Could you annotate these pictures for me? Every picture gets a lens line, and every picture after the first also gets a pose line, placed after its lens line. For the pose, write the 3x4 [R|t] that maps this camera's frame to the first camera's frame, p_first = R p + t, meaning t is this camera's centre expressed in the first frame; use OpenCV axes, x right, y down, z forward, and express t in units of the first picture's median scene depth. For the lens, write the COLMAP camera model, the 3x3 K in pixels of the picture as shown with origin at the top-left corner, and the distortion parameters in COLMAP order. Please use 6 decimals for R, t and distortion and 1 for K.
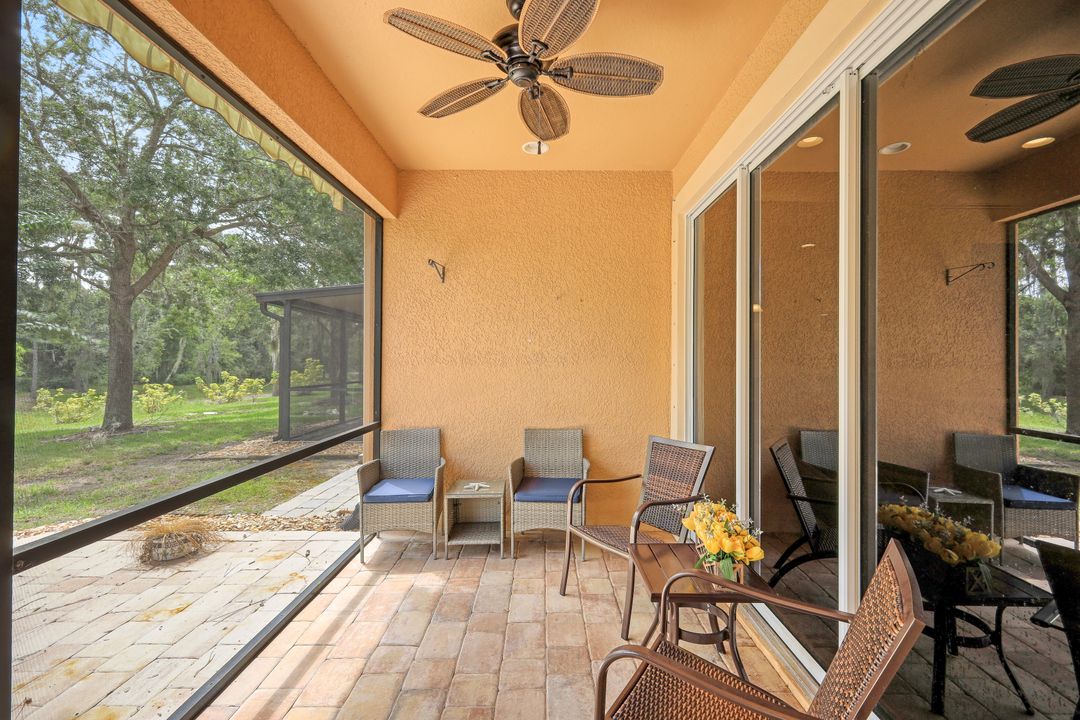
lens RADIAL K [[477.6, 0, 542.5], [0, 477.6, 357.9], [0, 0, 1]] dist [0.002412, 0.000303]
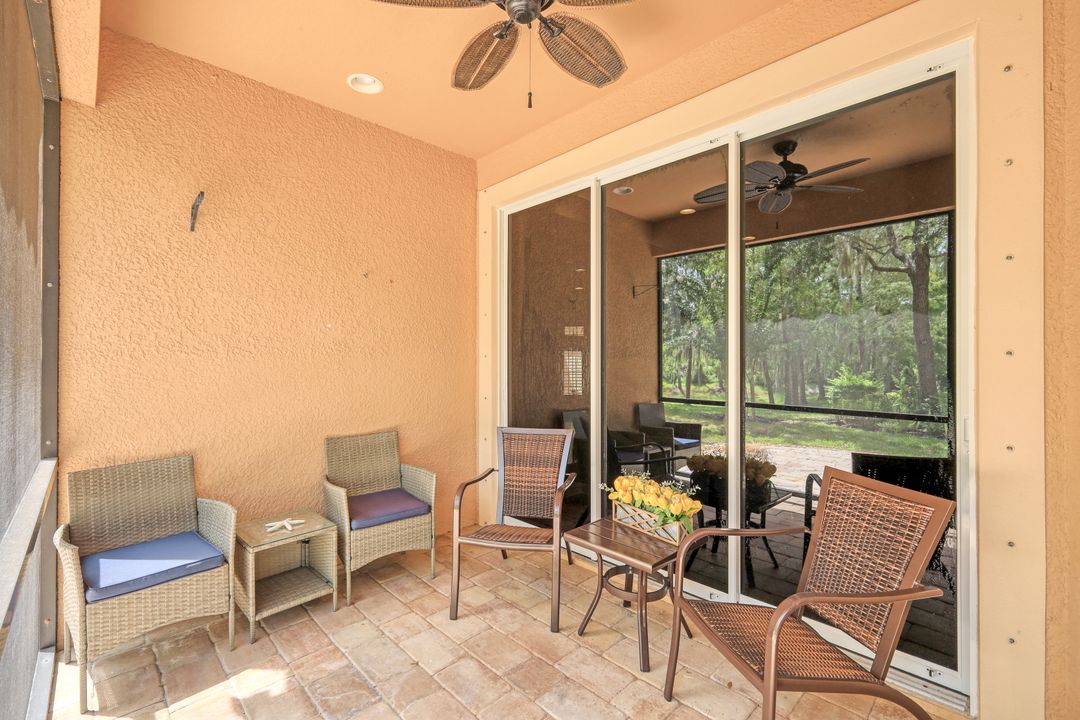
lens RADIAL K [[477.6, 0, 546.4], [0, 477.6, 356.1], [0, 0, 1]] dist [0.002412, 0.000303]
pose [[0.716896, -0.003038, 0.697174, -0.318902], [0.000674, 0.999993, 0.003664, 0.011683], [-0.697180, -0.002157, 0.716893, 0.192439]]
